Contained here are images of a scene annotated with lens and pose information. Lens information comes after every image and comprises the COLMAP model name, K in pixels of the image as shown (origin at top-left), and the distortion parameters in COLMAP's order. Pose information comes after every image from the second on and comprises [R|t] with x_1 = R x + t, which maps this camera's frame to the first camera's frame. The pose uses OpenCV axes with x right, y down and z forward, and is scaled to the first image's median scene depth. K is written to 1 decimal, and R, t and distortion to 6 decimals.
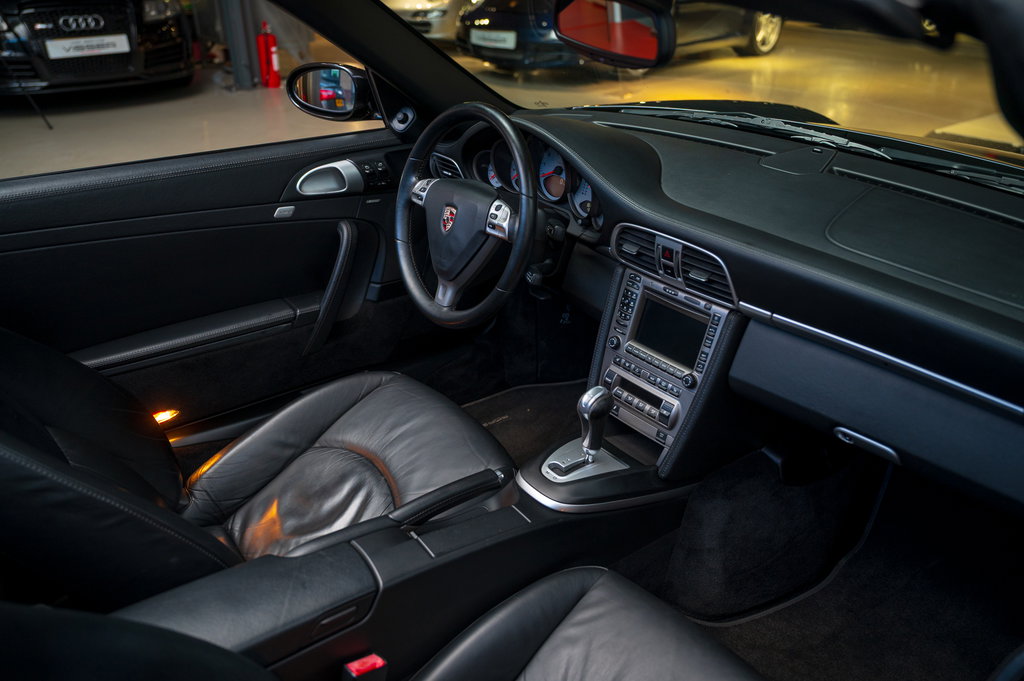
lens RADIAL K [[786.8, 0, 520.3], [0, 786.8, 344.4], [0, 0, 1]] dist [-0.002266, -0.002060]
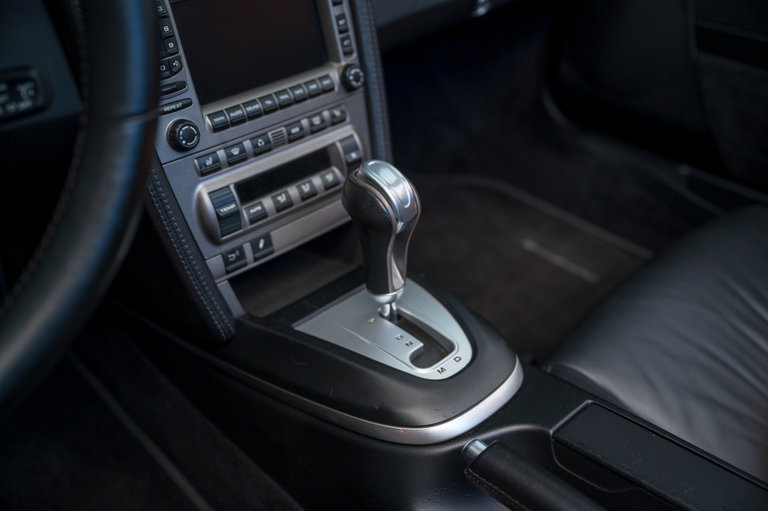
lens RADIAL K [[770.1, 0, 364.4], [0, 770.1, 259.0], [0, 0, 1]] dist [-0.000048, 0.000000]
pose [[-0.092277, -0.573649, 0.813887, -0.280582], [0.450201, 0.705023, 0.547962, -0.146322], [-0.888147, 0.416977, 0.193200, 0.888060]]
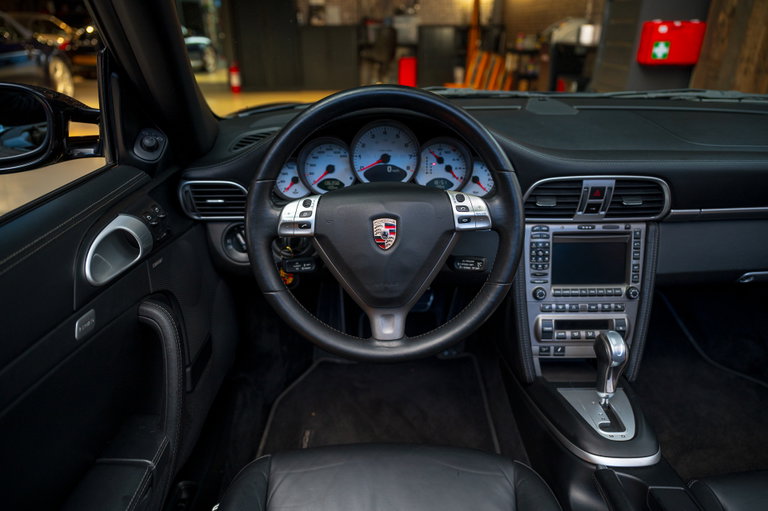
lens RADIAL K [[510.3, 0, 383.8], [0, 510.3, 259.1], [0, 0, 1]] dist [-0.007079, 0.013135]
pose [[0.611675, -0.334289, 0.717011, -0.496026], [0.370151, 0.921943, 0.114061, -0.206522], [-0.699173, 0.195634, 0.687666, 0.691025]]
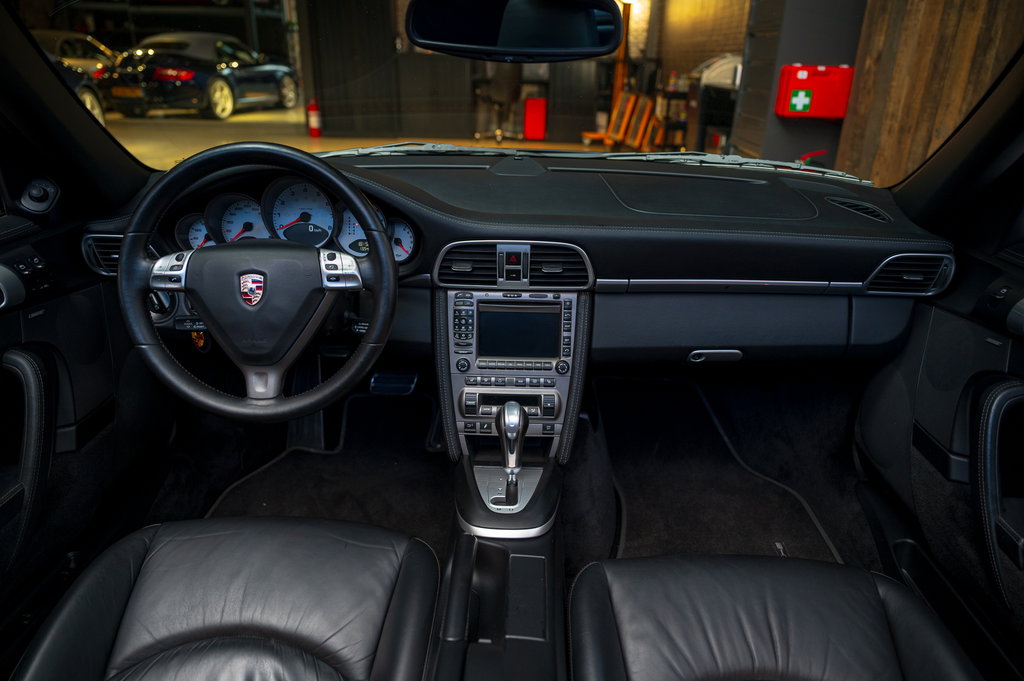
lens RADIAL K [[680.4, 0, 512.9], [0, 680.4, 338.5], [0, 0, 1]] dist [-0.007079, 0.013135]
pose [[0.633646, -0.291633, 0.716549, -0.455280], [0.343008, 0.936115, 0.077673, -0.080955], [-0.693425, 0.196565, 0.693198, 0.372722]]
